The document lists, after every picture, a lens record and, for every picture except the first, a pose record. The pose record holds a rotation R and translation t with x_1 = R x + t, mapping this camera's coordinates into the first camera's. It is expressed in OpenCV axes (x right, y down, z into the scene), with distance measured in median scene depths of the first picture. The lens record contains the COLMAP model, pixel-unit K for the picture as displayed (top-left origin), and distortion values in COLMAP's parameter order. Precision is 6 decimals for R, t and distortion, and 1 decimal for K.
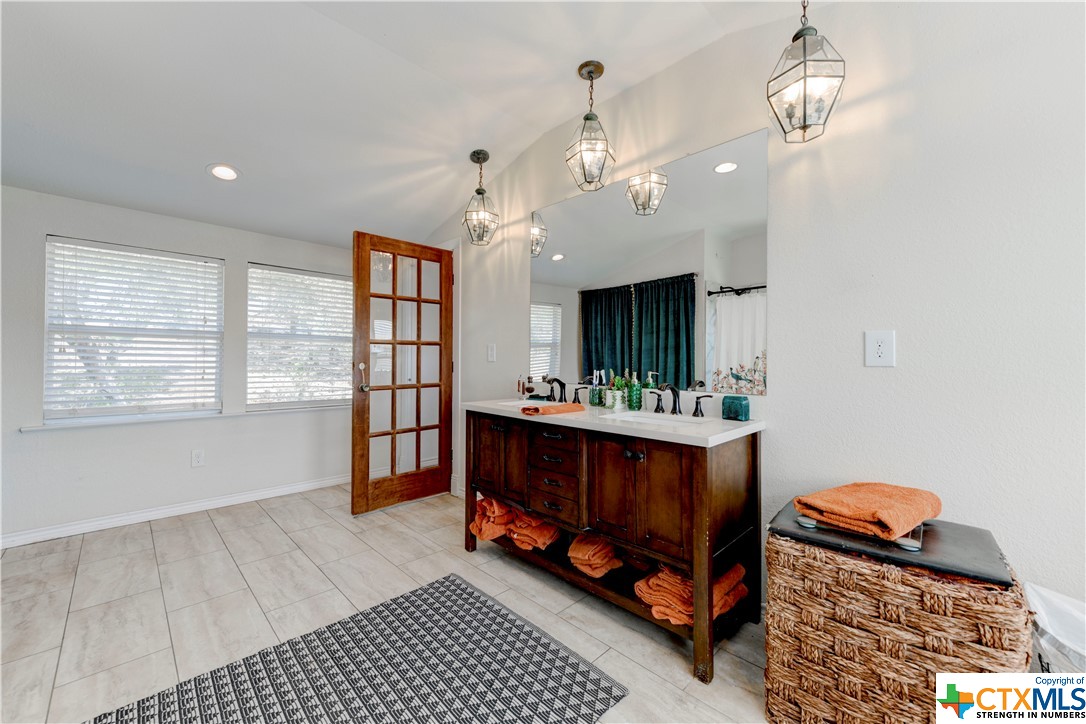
lens RADIAL K [[425.9, 0, 546.1], [0, 425.9, 358.4], [0, 0, 1]] dist [0.009413, -0.002999]
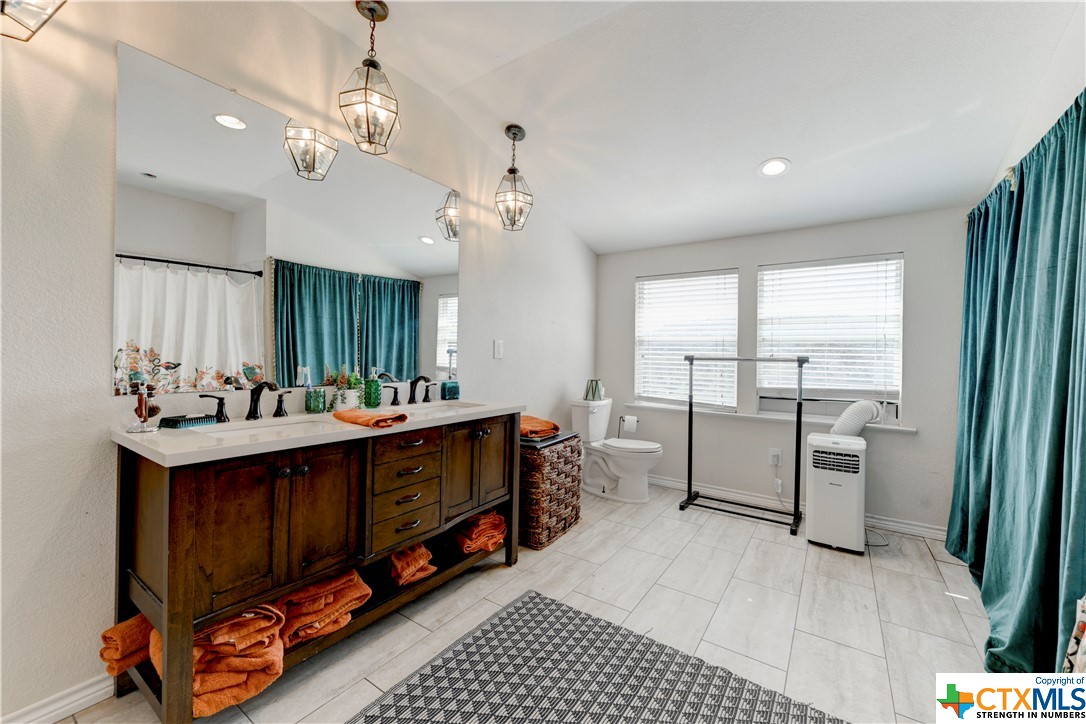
lens RADIAL K [[425.9, 0, 545.9], [0, 425.9, 358.5], [0, 0, 1]] dist [0.009413, -0.002999]
pose [[-0.182795, -0.006536, 0.983129, -0.647114], [-0.011978, 0.999918, 0.004421, 0.002633], [-0.983078, -0.010967, -0.182858, 0.655853]]
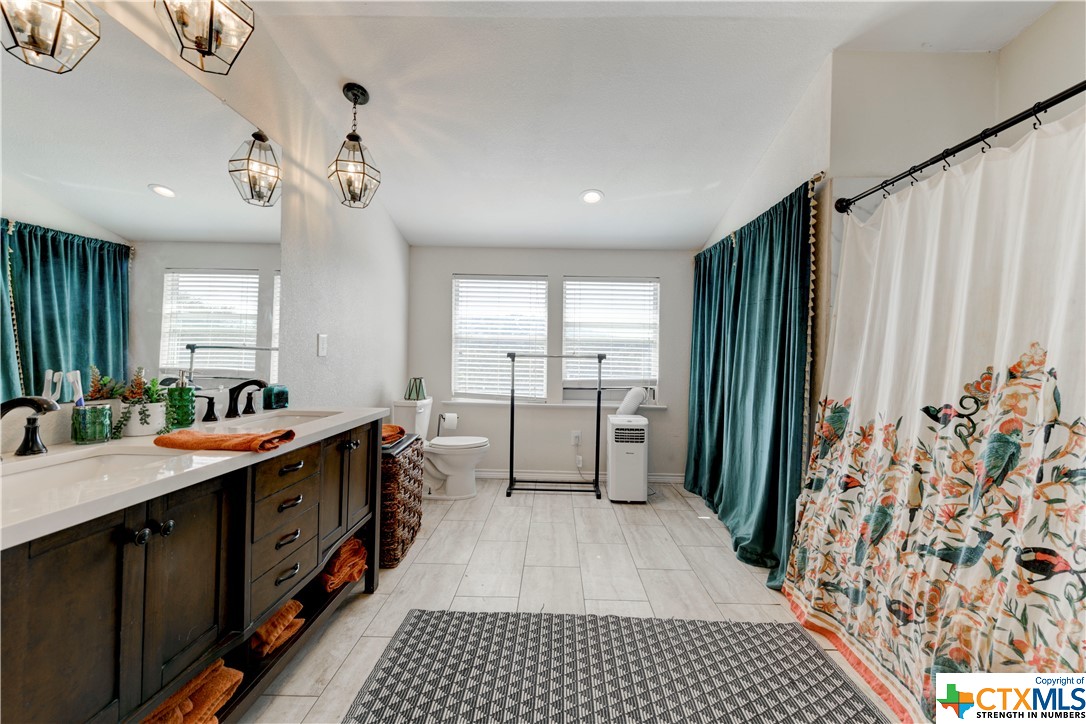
lens RADIAL K [[425.9, 0, 549.0], [0, 425.9, 358.7], [0, 0, 1]] dist [0.009413, -0.002999]
pose [[-0.693838, -0.013928, 0.719996, -0.547953], [-0.012762, 0.999894, 0.007044, 0.001907], [-0.720018, -0.004301, -0.693942, 0.863371]]
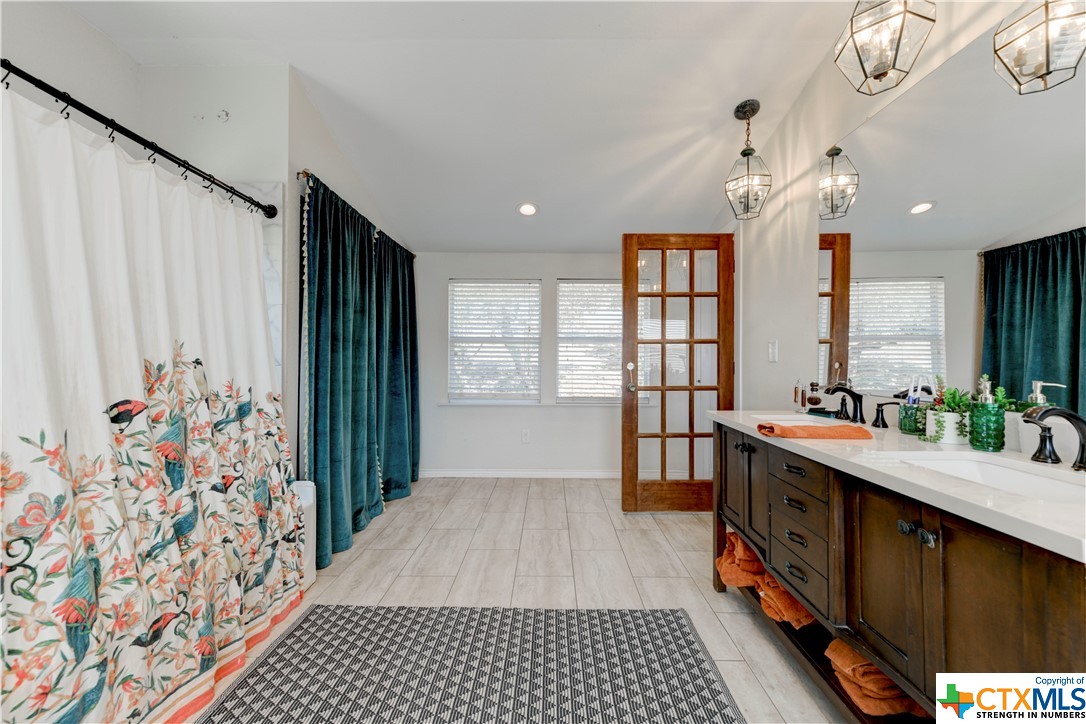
lens RADIAL K [[425.9, 0, 544.8], [0, 425.9, 358.1], [0, 0, 1]] dist [0.009413, -0.002999]
pose [[0.704905, -0.004307, -0.709289, 0.163374], [0.004021, 0.999990, -0.002076, 0.000446], [0.709290, -0.001388, 0.704915, 0.165566]]
